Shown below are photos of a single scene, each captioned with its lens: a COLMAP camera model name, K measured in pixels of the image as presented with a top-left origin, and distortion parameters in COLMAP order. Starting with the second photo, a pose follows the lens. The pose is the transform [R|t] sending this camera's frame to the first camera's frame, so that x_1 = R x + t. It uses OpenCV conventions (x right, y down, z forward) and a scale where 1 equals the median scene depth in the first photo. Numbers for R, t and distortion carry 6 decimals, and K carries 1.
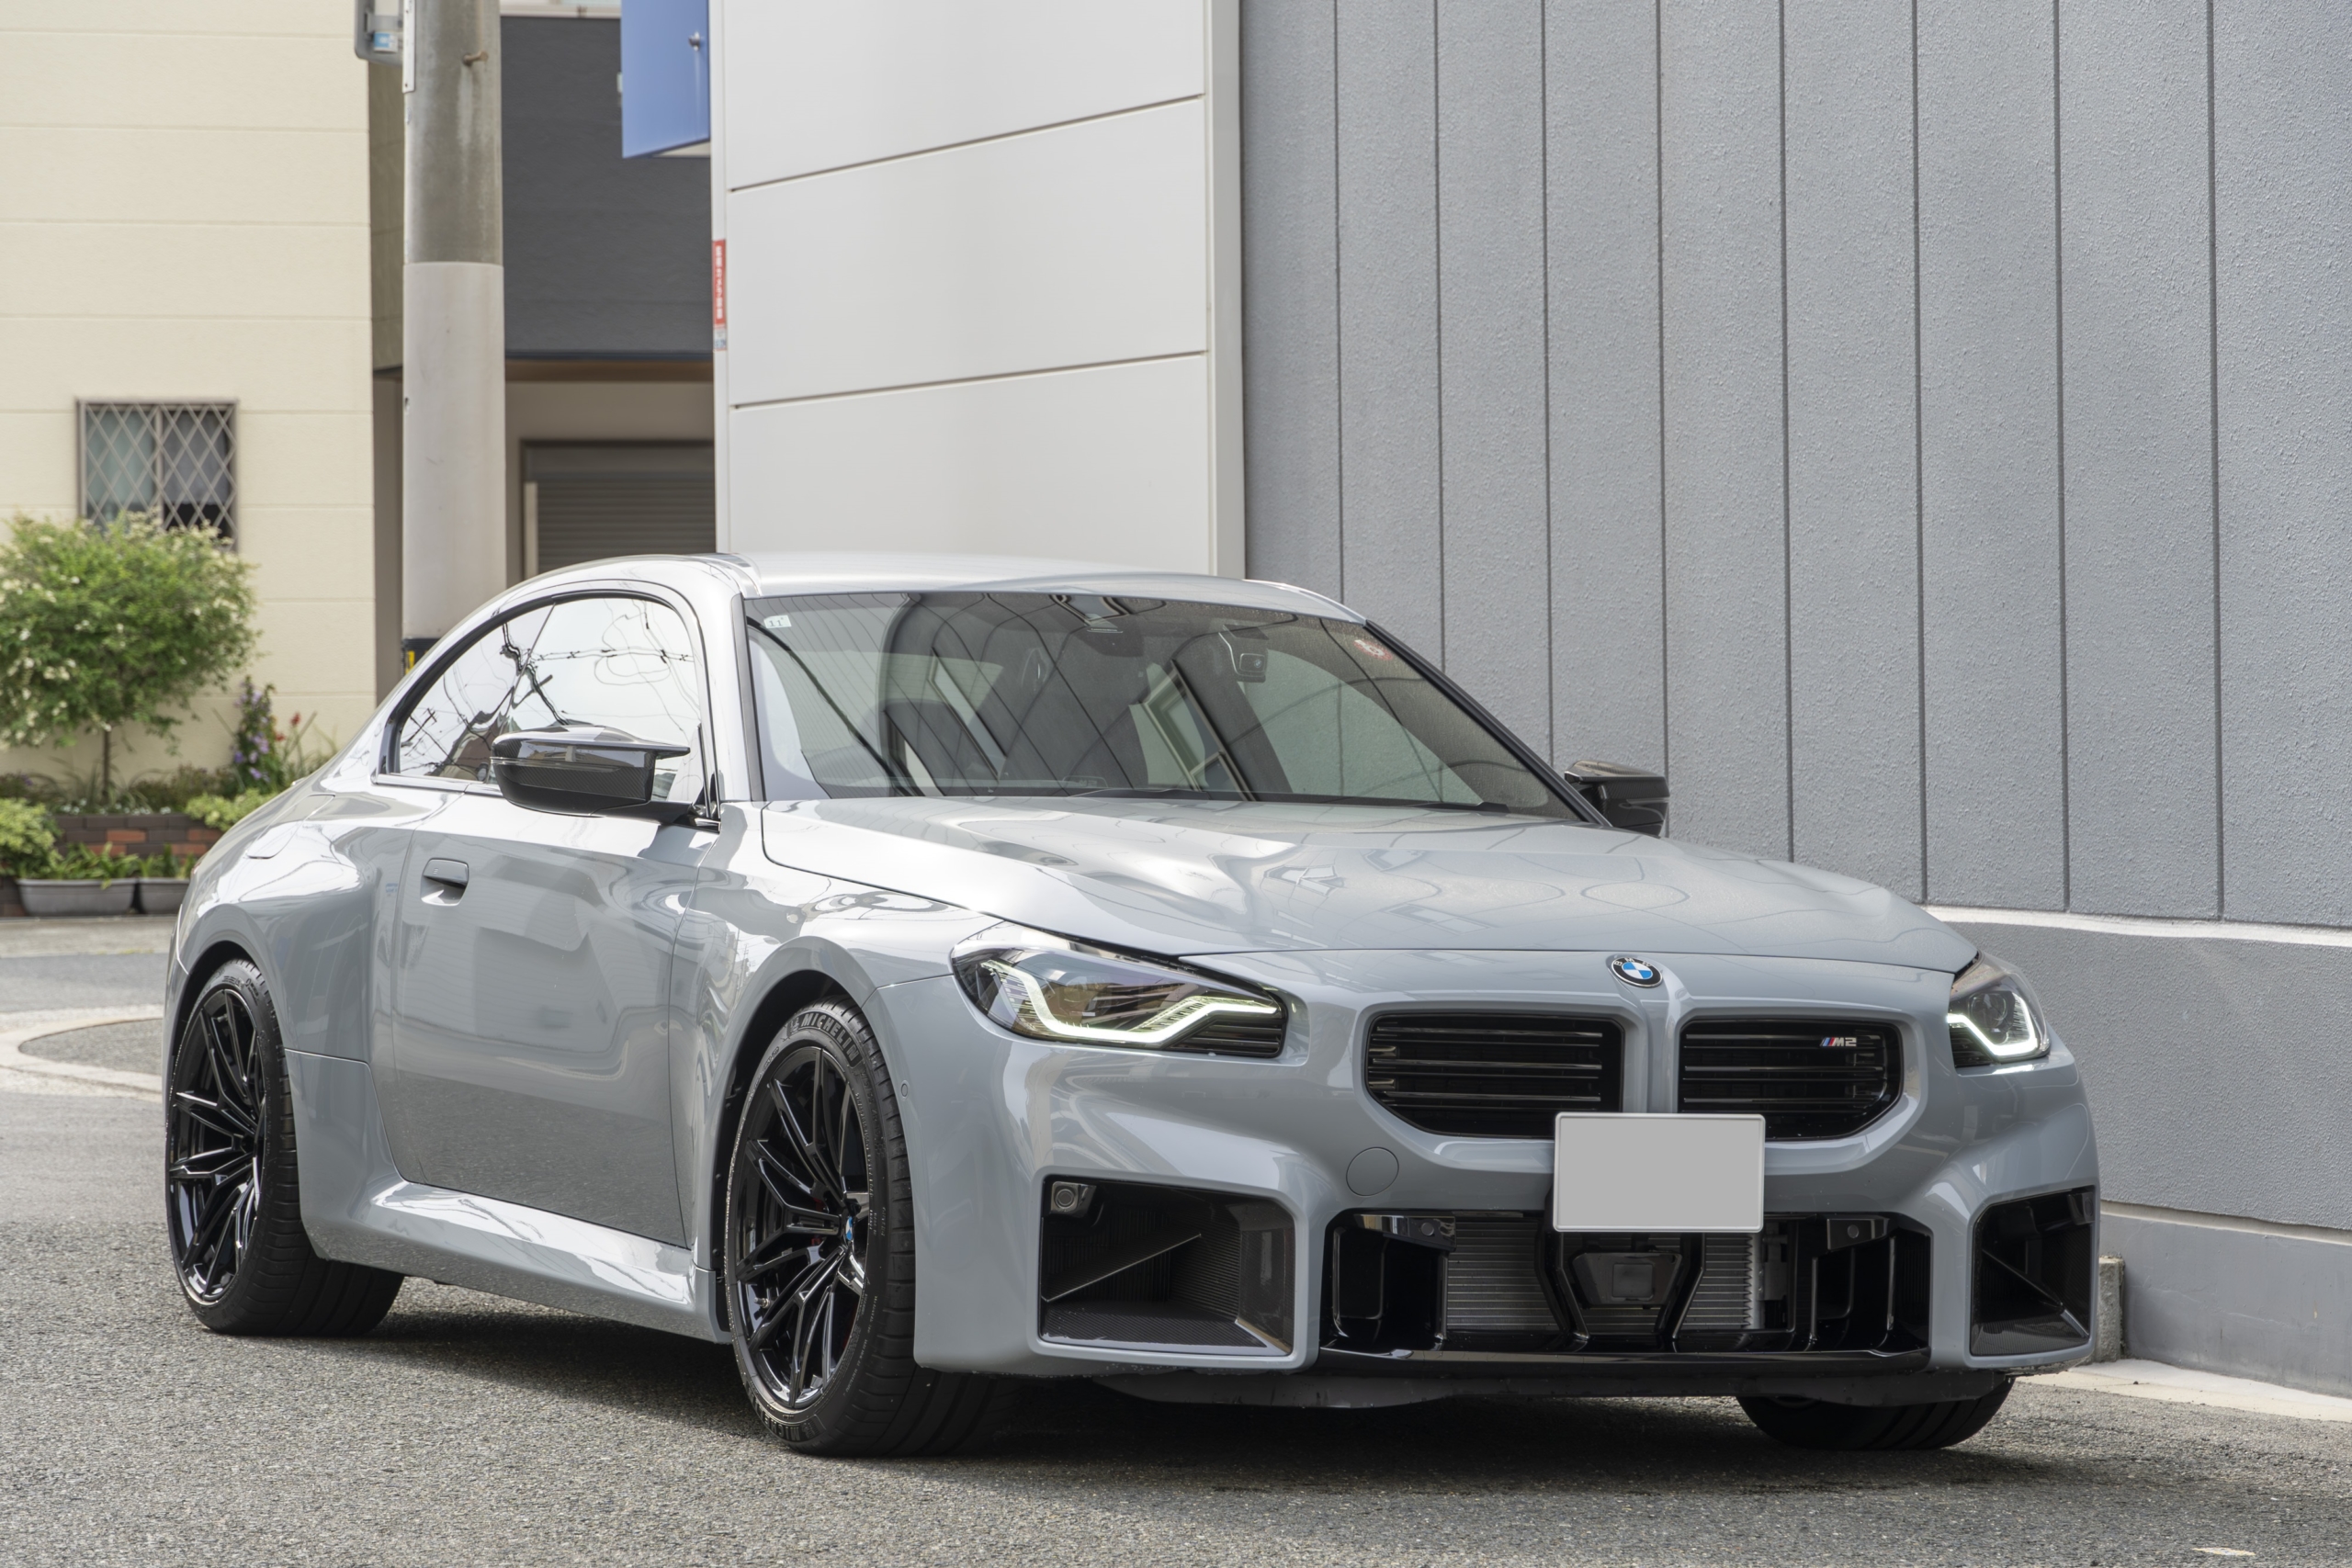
lens RADIAL K [[7497.0, 0, 1176.0], [0, 7497.0, 784.0], [0, 0, 1]] dist [0.080743, -0.150067]
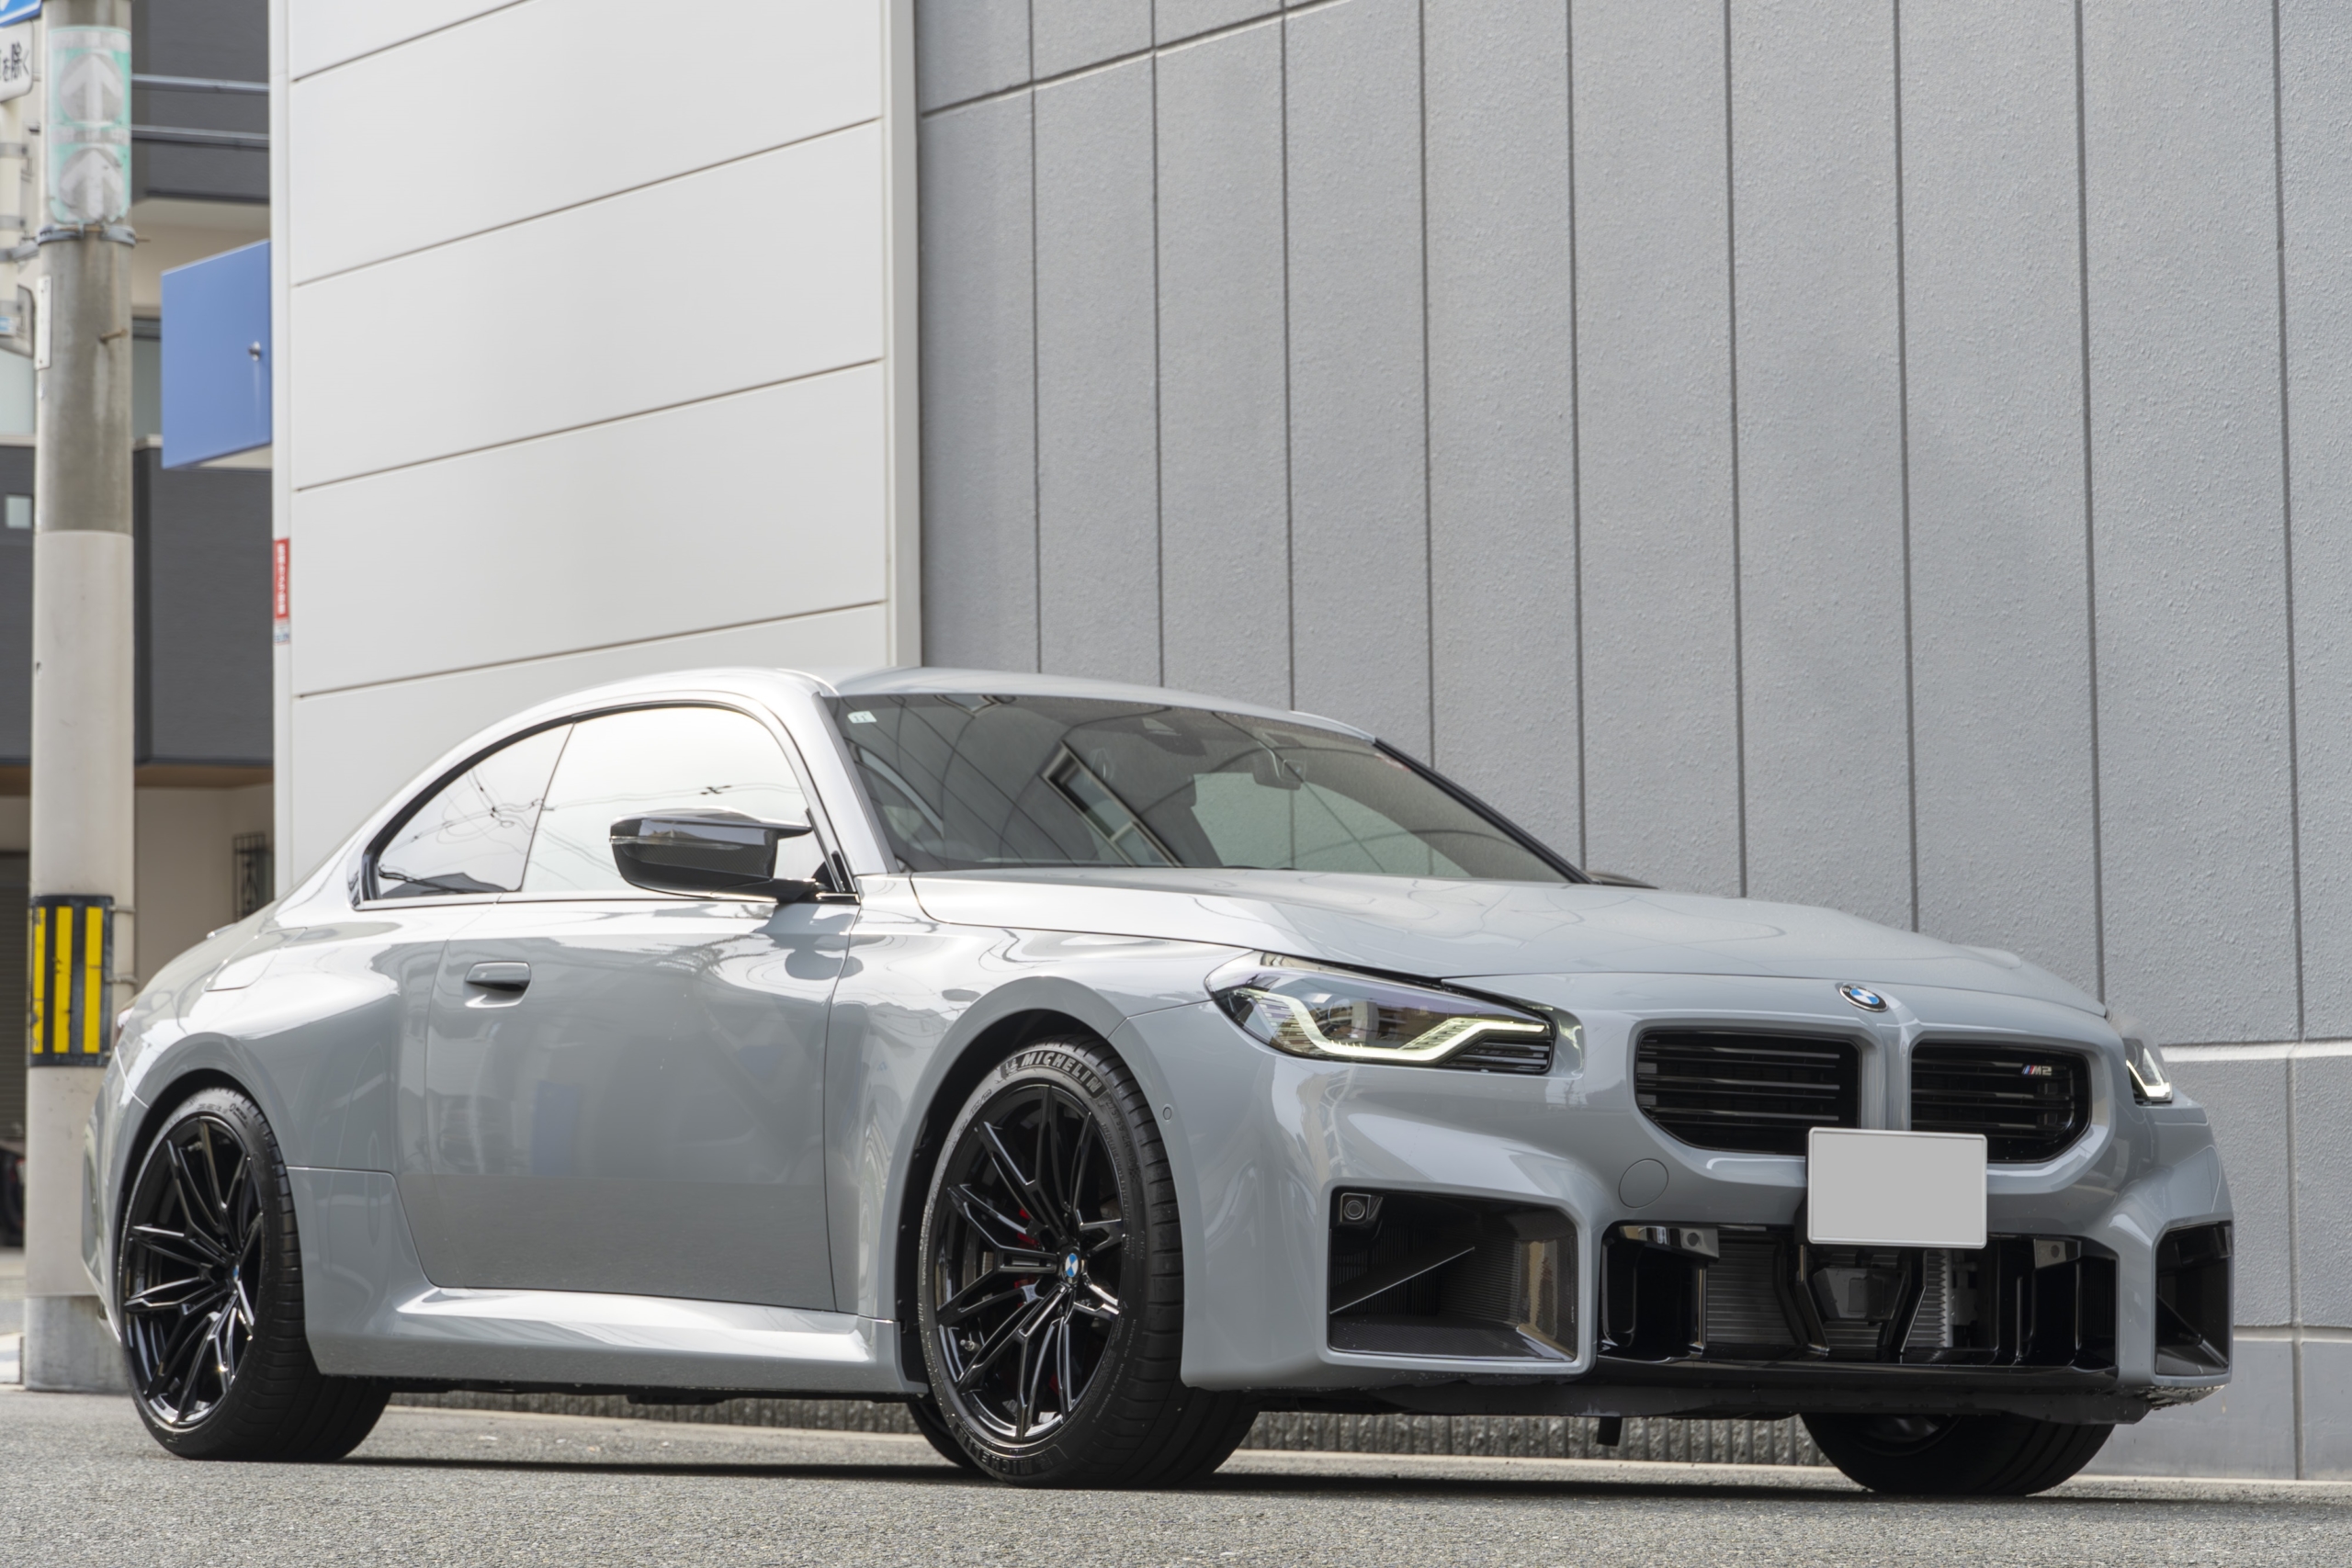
lens RADIAL K [[6767.6, 0, 1176.0], [0, 6767.6, 784.0], [0, 0, 1]] dist [0.094679, -0.421795]
pose [[0.980417, 0.009311, 0.196712, -0.196183], [0.007704, 0.996303, -0.085559, 0.068067], [-0.196781, 0.085399, 0.976721, 0.092052]]
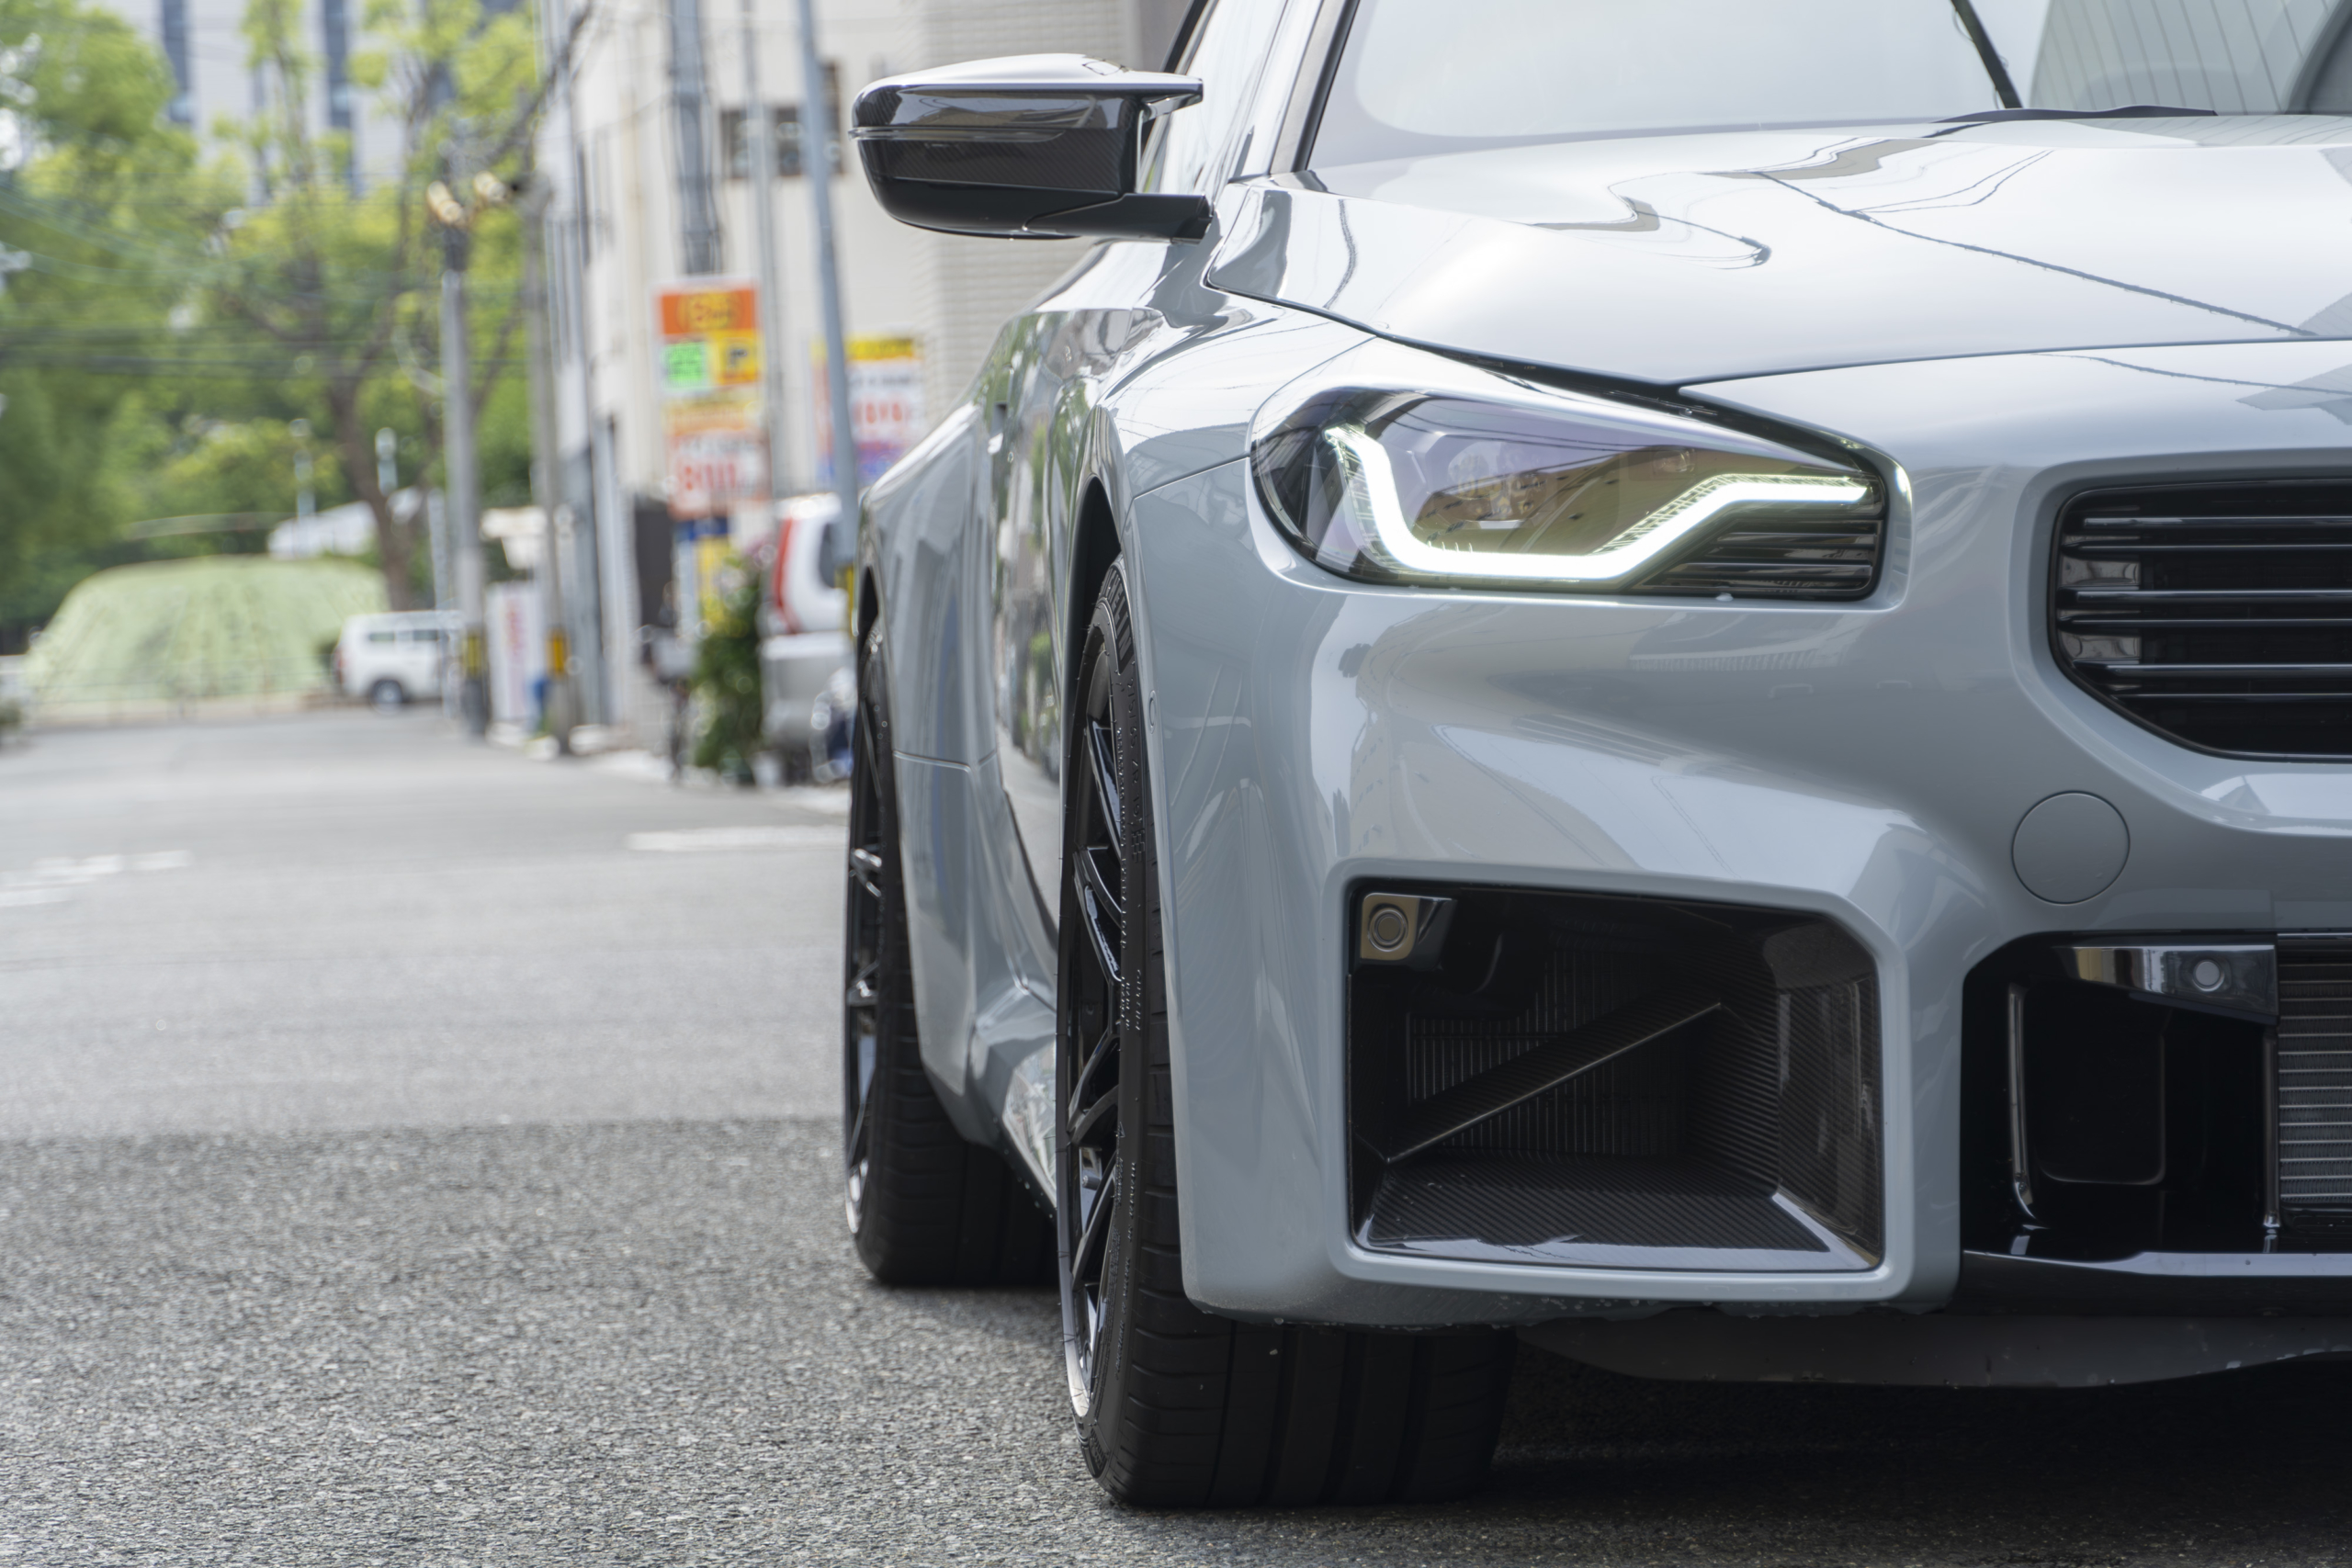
lens RADIAL K [[9325.1, 0, 1176.0], [0, 9325.1, 784.0], [0, 0, 1]] dist [-0.013767, -0.838423]
pose [[0.922492, -0.039489, -0.383990, 0.167560], [0.044096, 0.999022, 0.003198, 0.039396], [0.383489, -0.019883, 0.923332, 0.428178]]
